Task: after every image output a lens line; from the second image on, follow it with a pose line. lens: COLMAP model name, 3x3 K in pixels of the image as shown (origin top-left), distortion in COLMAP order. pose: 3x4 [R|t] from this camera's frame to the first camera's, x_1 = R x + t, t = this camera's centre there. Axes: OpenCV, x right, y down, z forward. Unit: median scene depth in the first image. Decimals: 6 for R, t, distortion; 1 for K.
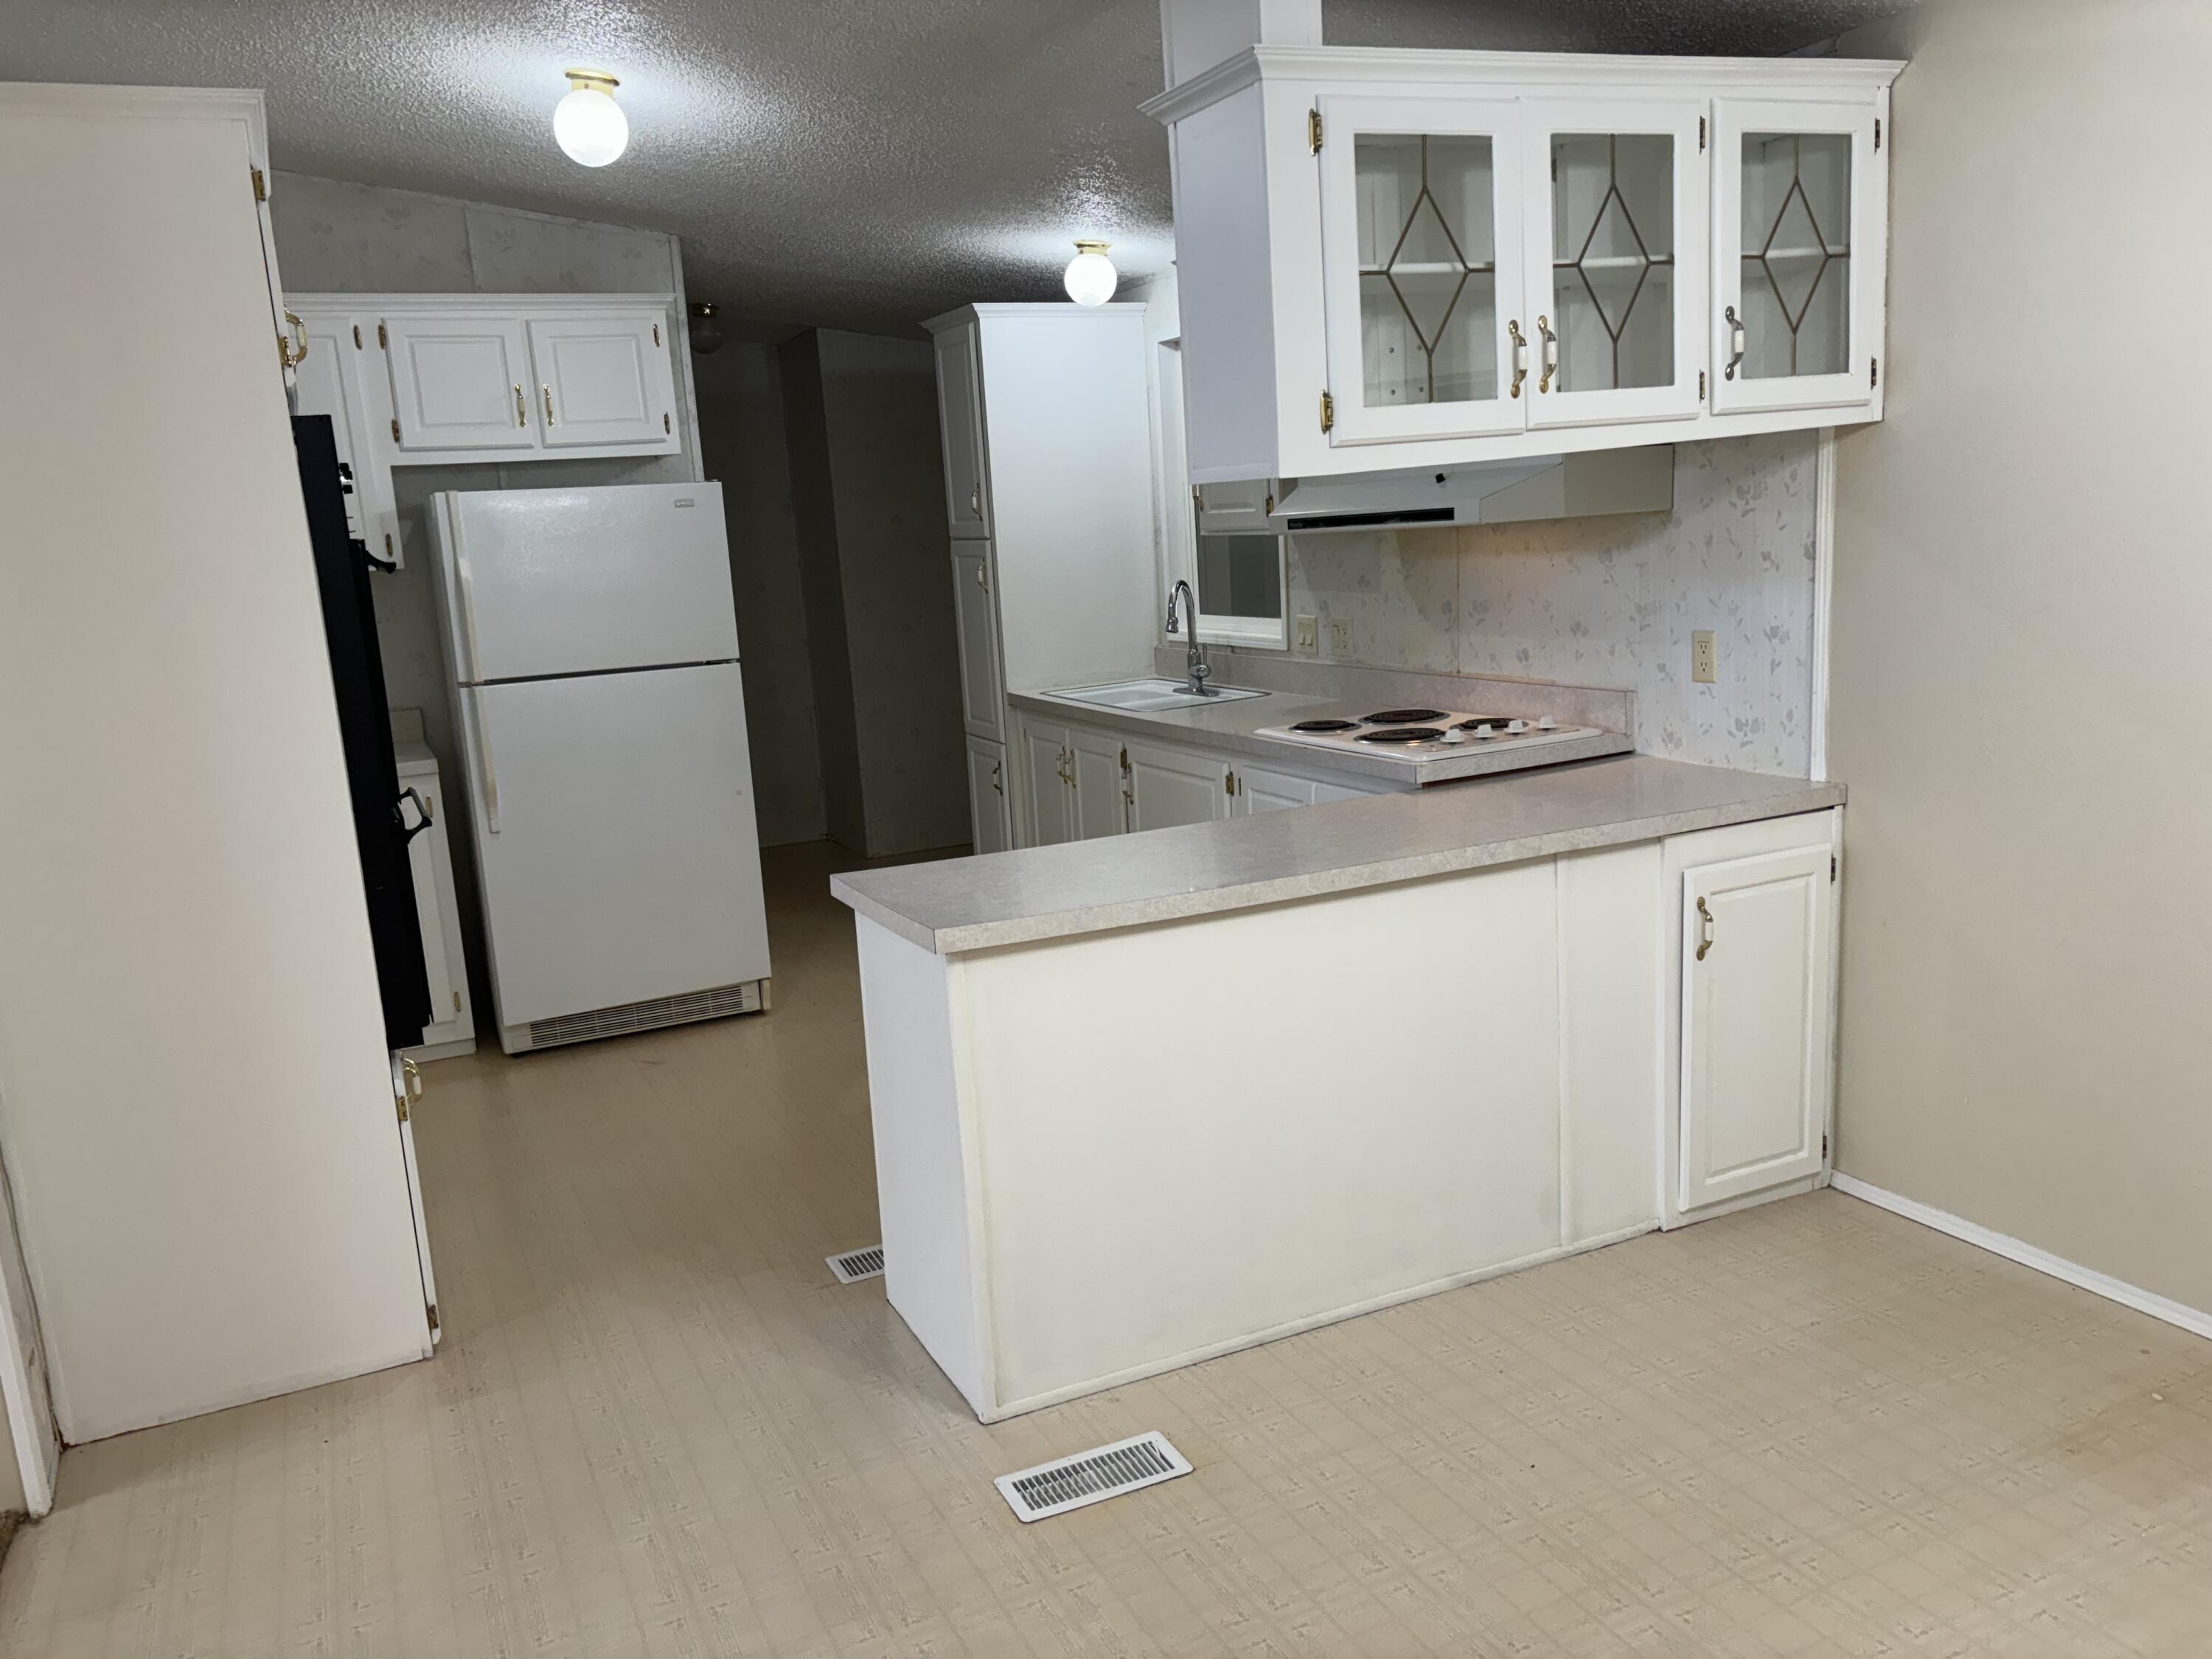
lens RADIAL K [[1673.7, 0, 1096.2], [0, 1673.7, 835.2], [0, 0, 1]] dist [0.055751, -0.054745]
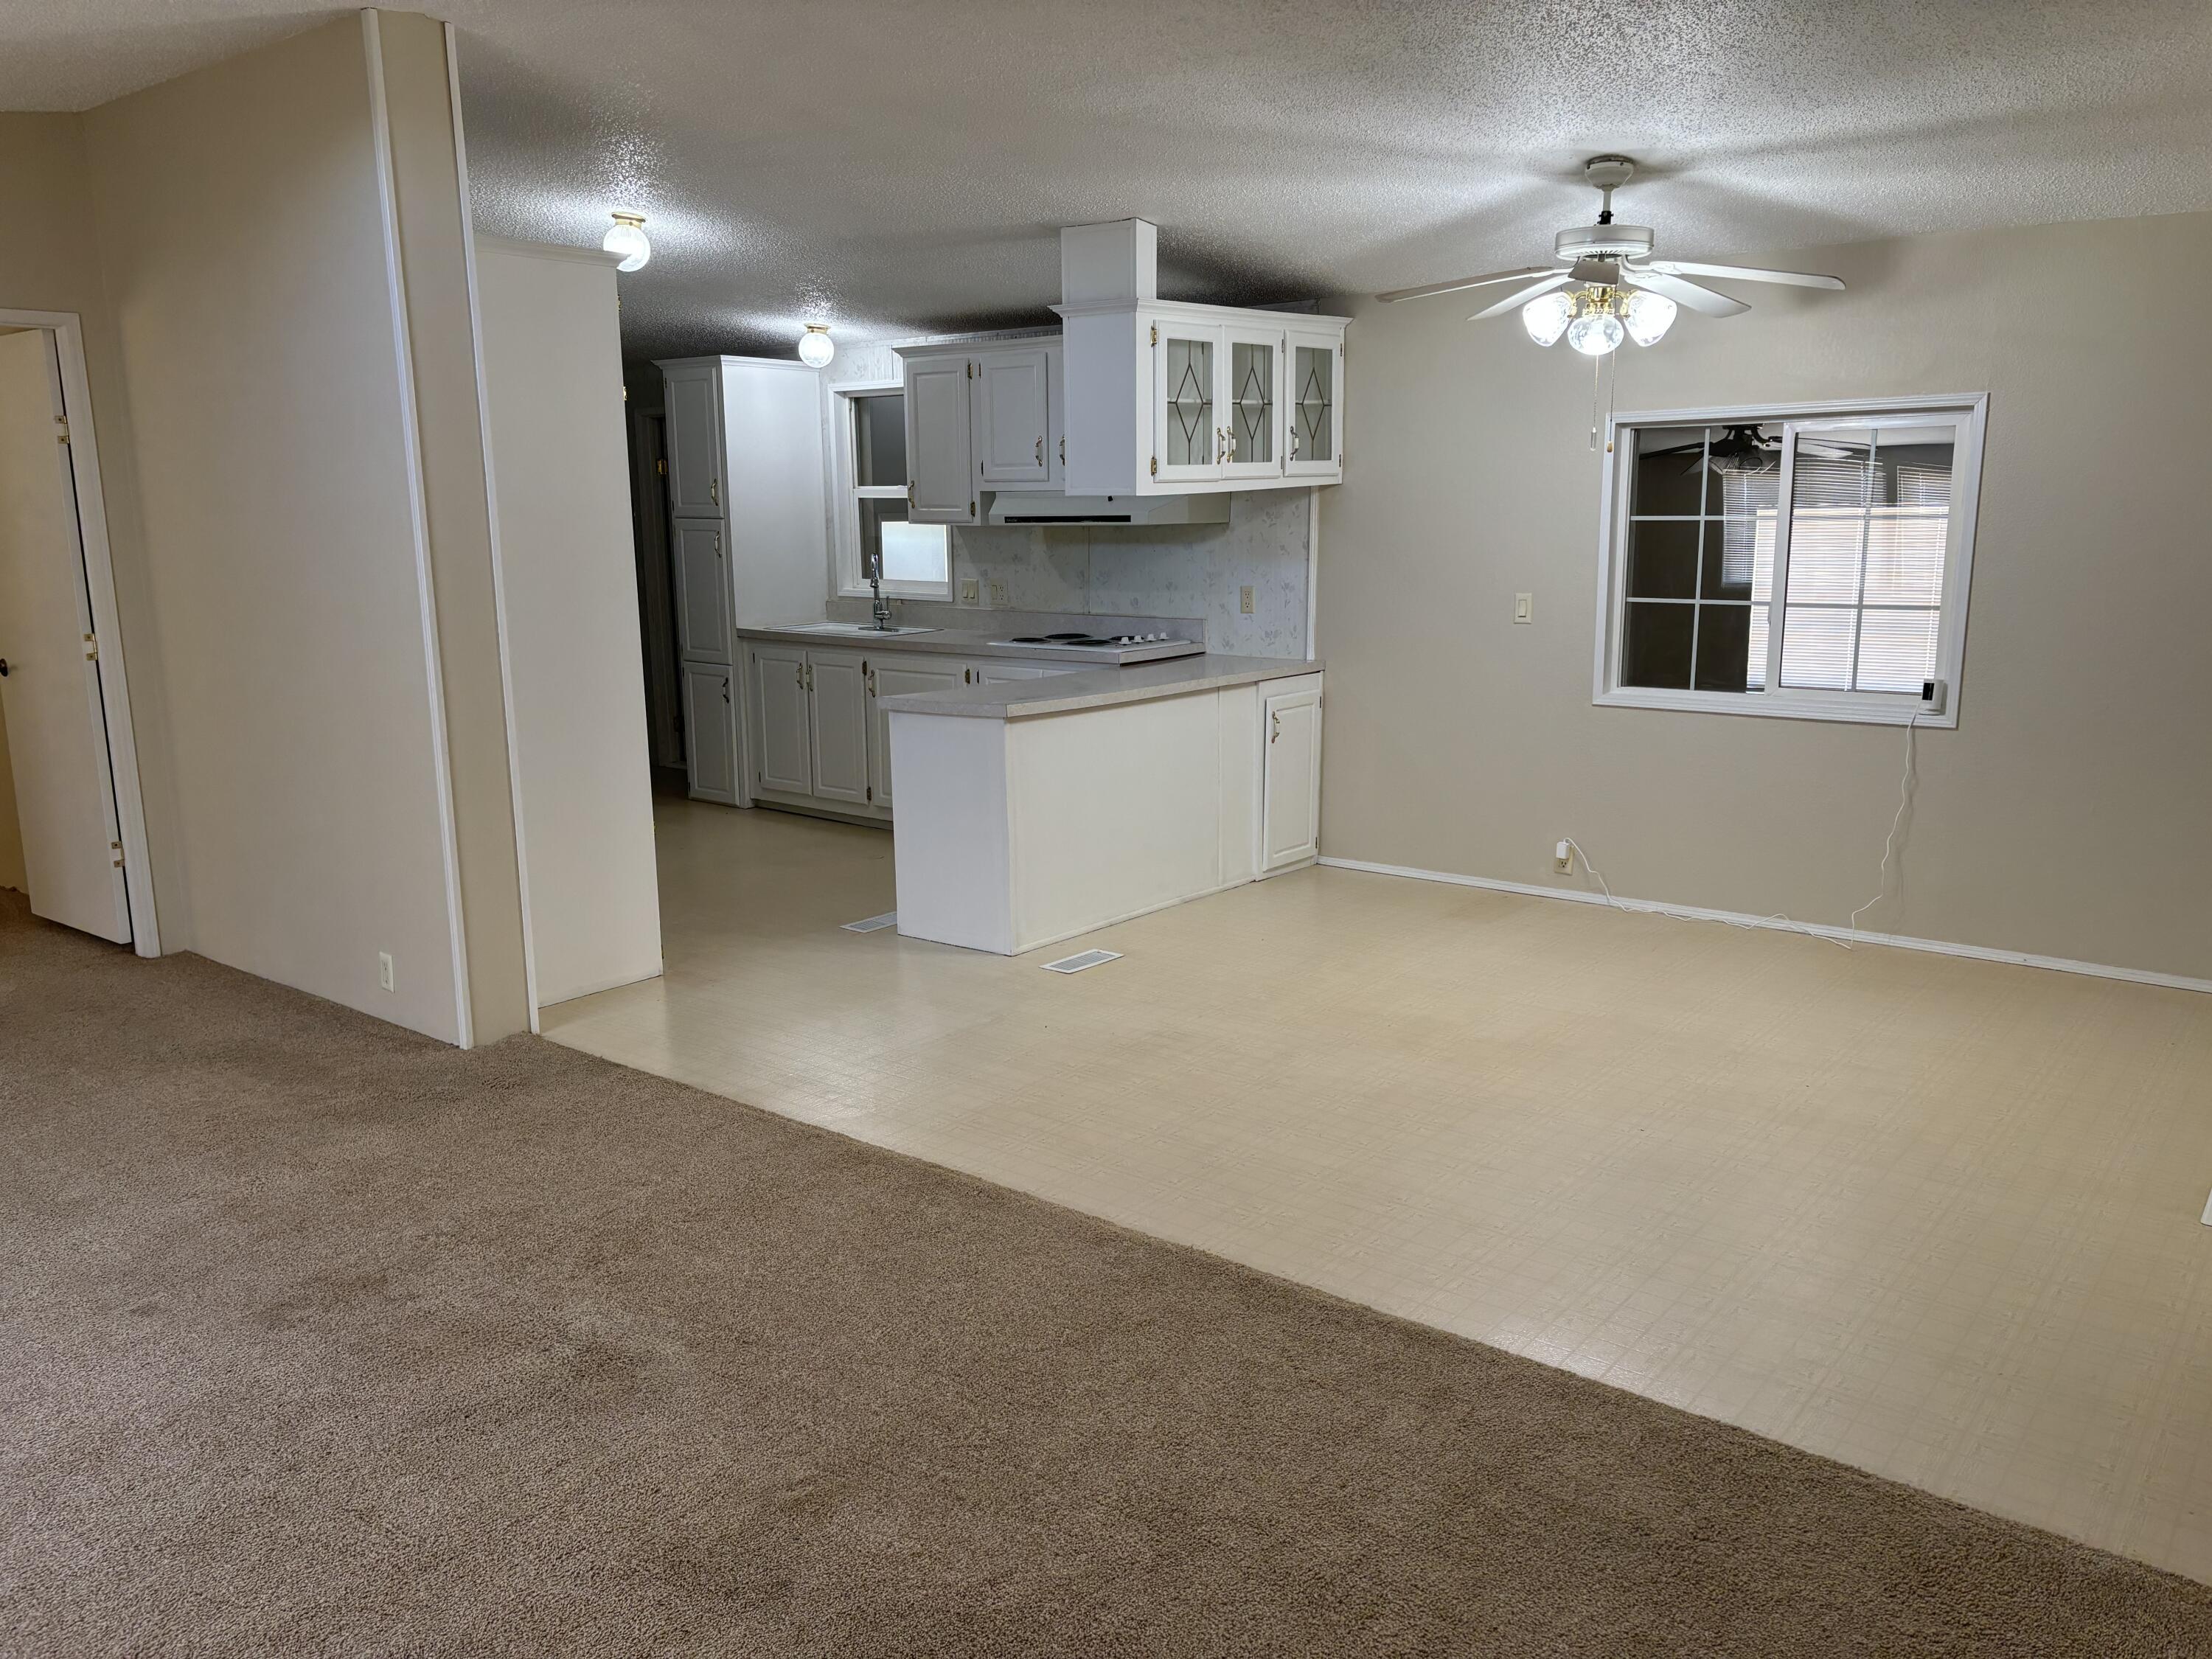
lens RADIAL K [[1673.7, 0, 1101.1], [0, 1673.7, 835.4], [0, 0, 1]] dist [0.055751, -0.054745]
pose [[0.895889, -0.031836, 0.443136, -0.702207], [0.035306, 0.999376, 0.000419, 0.170641], [-0.442873, 0.015270, 0.896454, -0.695260]]
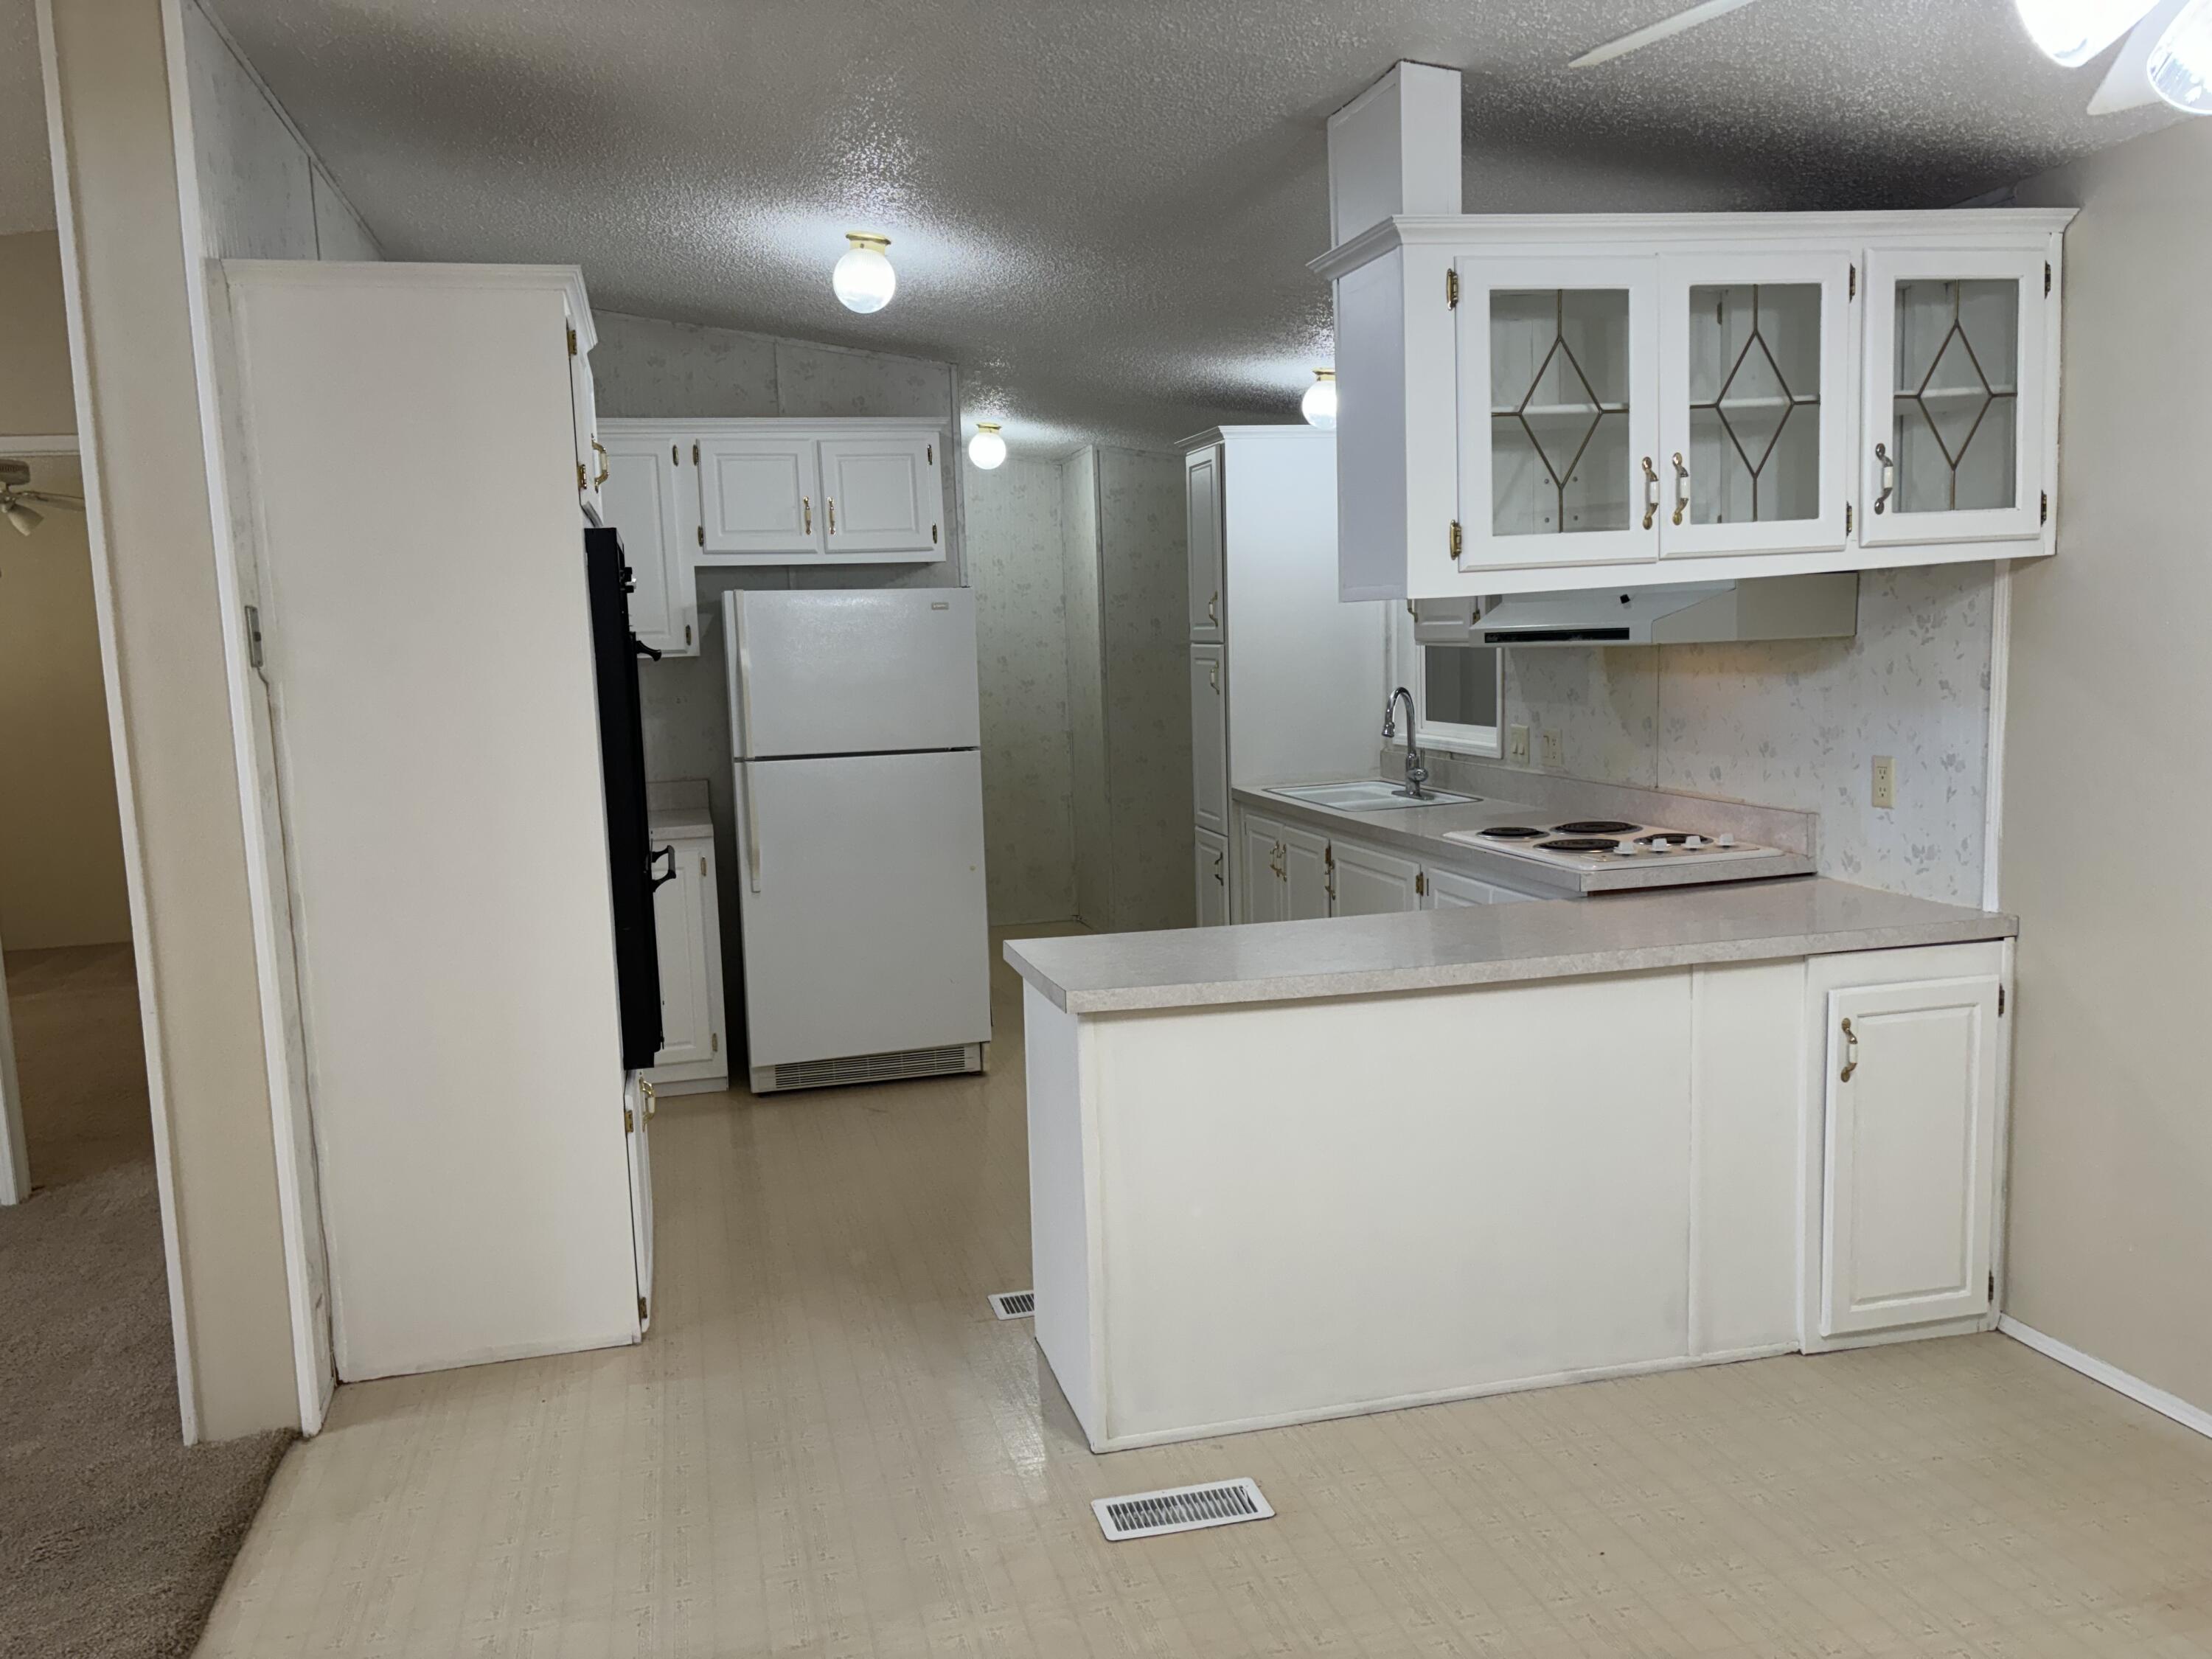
lens RADIAL K [[1673.7, 0, 1082.8], [0, 1673.7, 832.0], [0, 0, 1]] dist [0.055751, -0.054745]
pose [[0.980639, 0.050068, -0.189315, 0.092351], [-0.061192, 0.996698, -0.053377, 0.007039], [0.186018, 0.063929, 0.980464, -0.076646]]
